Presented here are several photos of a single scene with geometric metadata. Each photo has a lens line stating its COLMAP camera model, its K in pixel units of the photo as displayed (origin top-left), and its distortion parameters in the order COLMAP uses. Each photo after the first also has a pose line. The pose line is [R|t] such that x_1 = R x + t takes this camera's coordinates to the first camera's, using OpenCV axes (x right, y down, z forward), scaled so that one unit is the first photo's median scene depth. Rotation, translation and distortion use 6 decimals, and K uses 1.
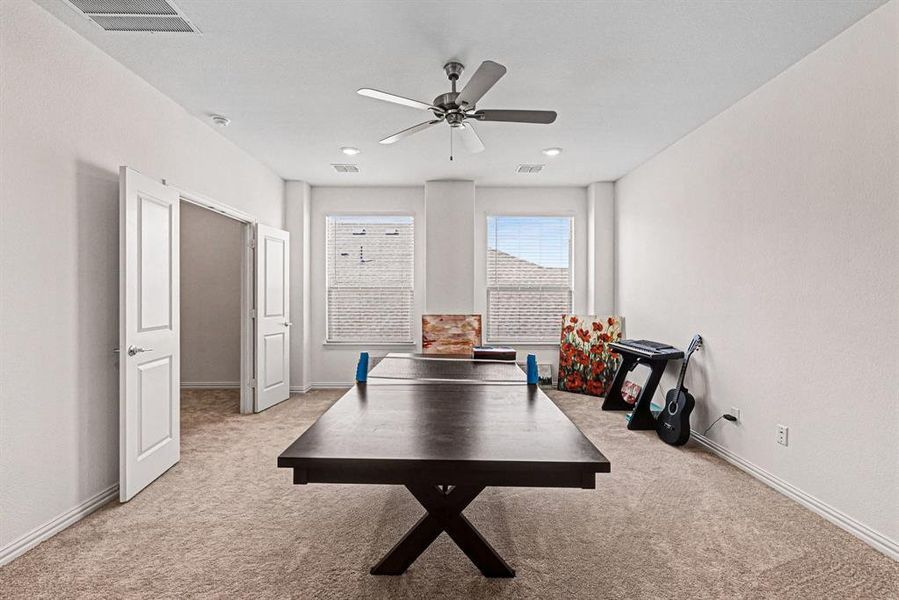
lens RADIAL K [[393.2, 0, 445.4], [0, 393.2, 300.6], [0, 0, 1]] dist [0.001001, 0.000704]
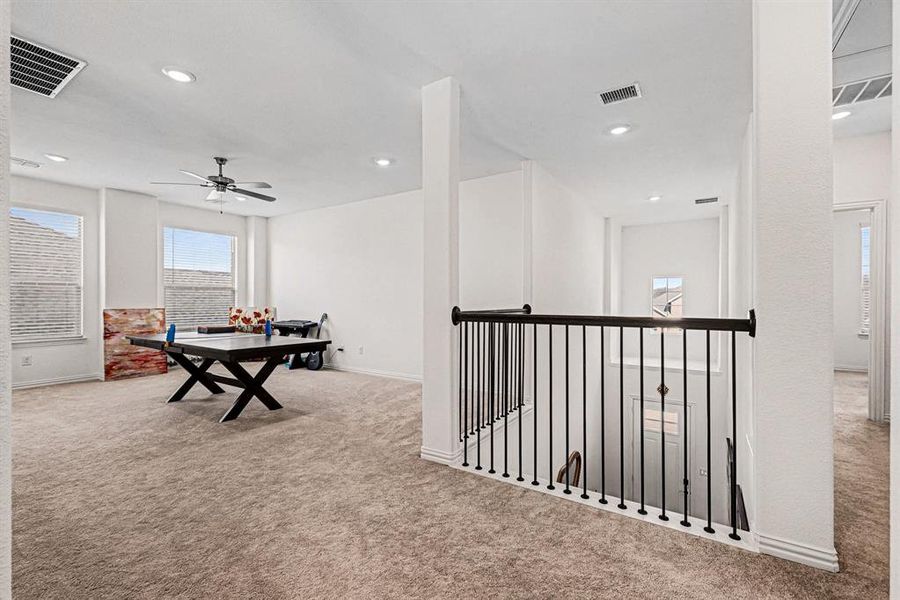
lens RADIAL K [[393.7, 0, 448.6], [0, 393.7, 300.6], [0, 0, 1]] dist [0.001001, 0.000704]
pose [[0.552563, -0.003888, 0.833462, -0.441197], [0.011705, 0.999927, -0.003095, 0.026644], [-0.833389, 0.011466, 0.552568, -0.404836]]
